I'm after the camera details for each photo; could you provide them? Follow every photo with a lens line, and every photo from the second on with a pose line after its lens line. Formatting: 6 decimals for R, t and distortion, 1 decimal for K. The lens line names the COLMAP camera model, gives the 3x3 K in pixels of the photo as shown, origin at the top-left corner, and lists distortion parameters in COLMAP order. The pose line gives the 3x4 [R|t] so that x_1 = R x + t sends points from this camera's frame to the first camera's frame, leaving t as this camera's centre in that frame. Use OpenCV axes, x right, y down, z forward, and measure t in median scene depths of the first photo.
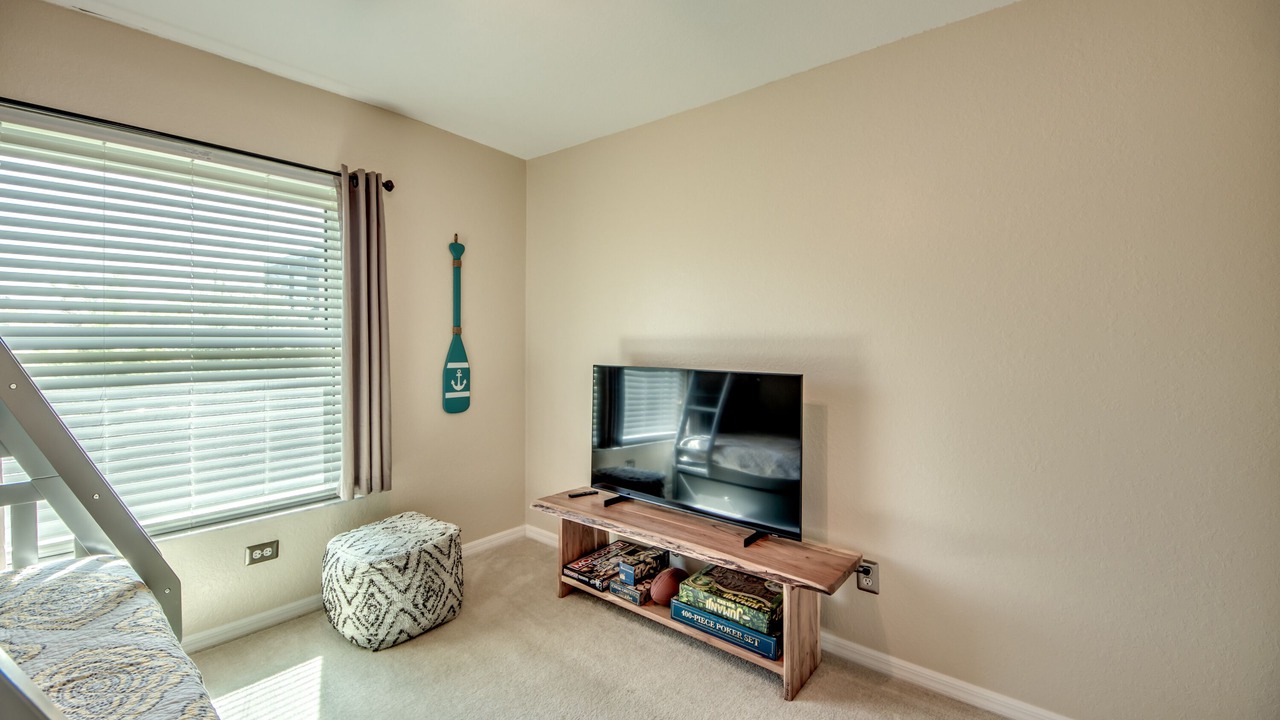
lens RADIAL K [[504.9, 0, 622.9], [0, 504.9, 339.3], [0, 0, 1]] dist [0.020388, -0.017313]
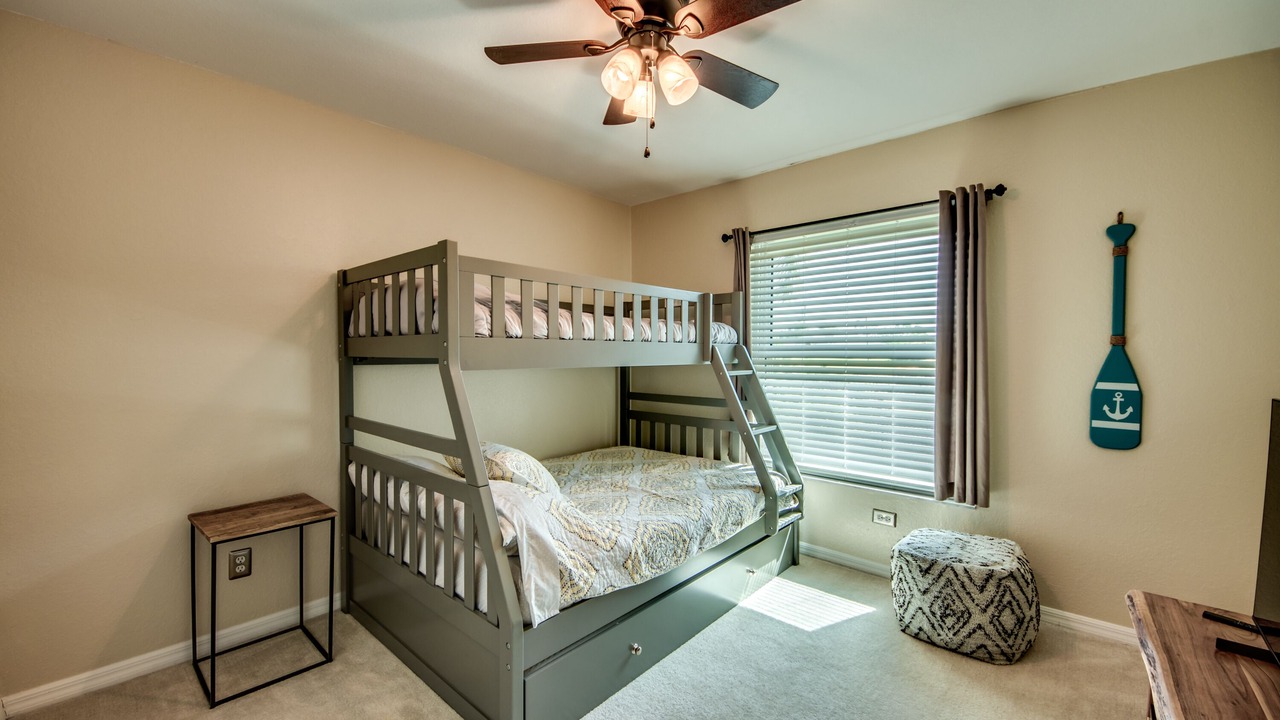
lens RADIAL K [[503.6, 0, 663.1], [0, 503.6, 360.9], [0, 0, 1]] dist [0.000072, -0.016888]
pose [[0.004280, 0.012076, -0.999918, 0.531647], [-0.001752, 0.999926, 0.012069, 0.007028], [0.999989, 0.001700, 0.004301, 0.411389]]
